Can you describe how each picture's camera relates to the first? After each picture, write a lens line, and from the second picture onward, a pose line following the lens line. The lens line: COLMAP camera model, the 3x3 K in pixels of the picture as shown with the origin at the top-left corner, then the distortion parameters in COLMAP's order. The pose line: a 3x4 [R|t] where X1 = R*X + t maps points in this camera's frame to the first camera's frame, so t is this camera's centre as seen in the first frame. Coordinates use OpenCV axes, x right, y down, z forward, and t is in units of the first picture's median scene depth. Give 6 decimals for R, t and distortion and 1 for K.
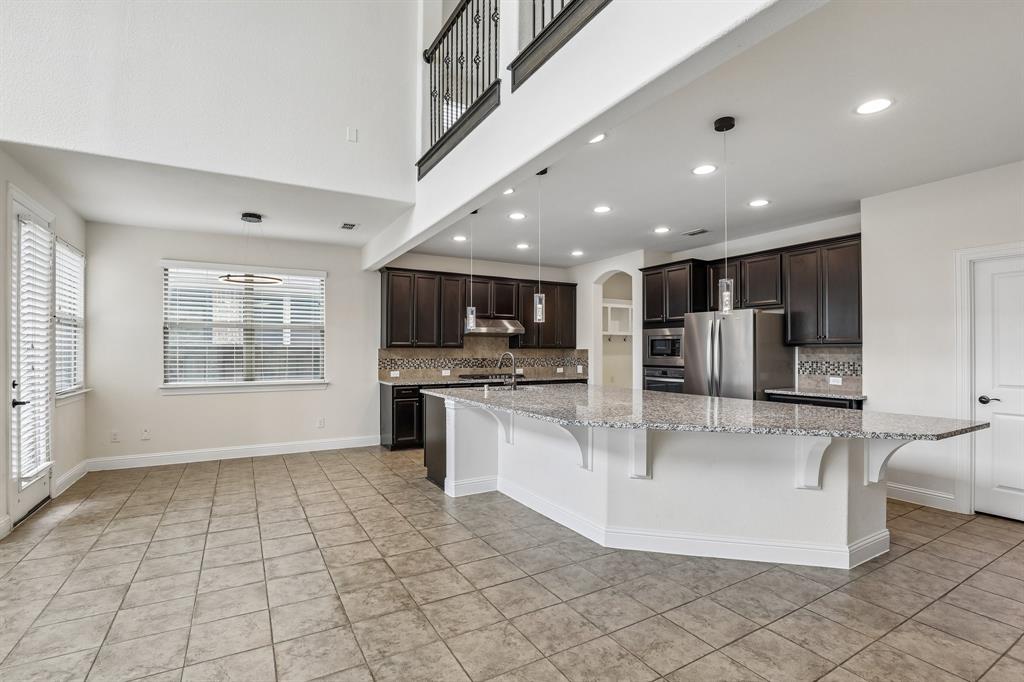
lens RADIAL K [[482.3, 0, 513.1], [0, 482.3, 346.7], [0, 0, 1]] dist [-0.028709, 0.003750]
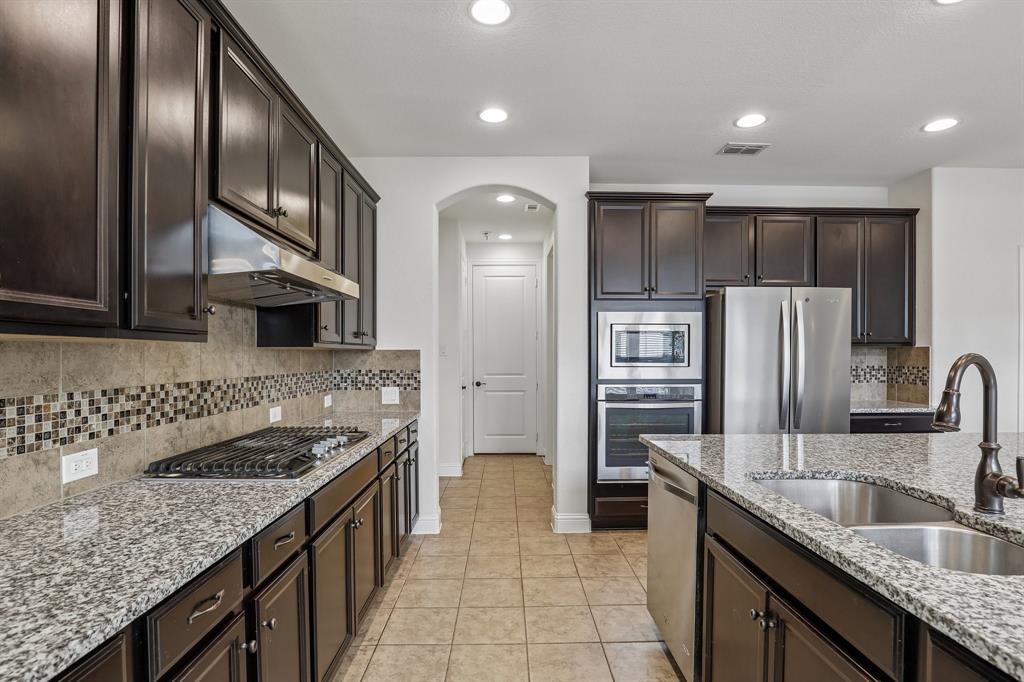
lens RADIAL K [[505.4, 0, 512.3], [0, 505.4, 361.5], [0, 0, 1]] dist [-0.025967, 0.002684]
pose [[0.484135, -0.012138, 0.874909, -0.314640], [-0.002976, 0.999875, 0.015519, 0.012150], [-0.874988, -0.010117, 0.484039, 1.029088]]
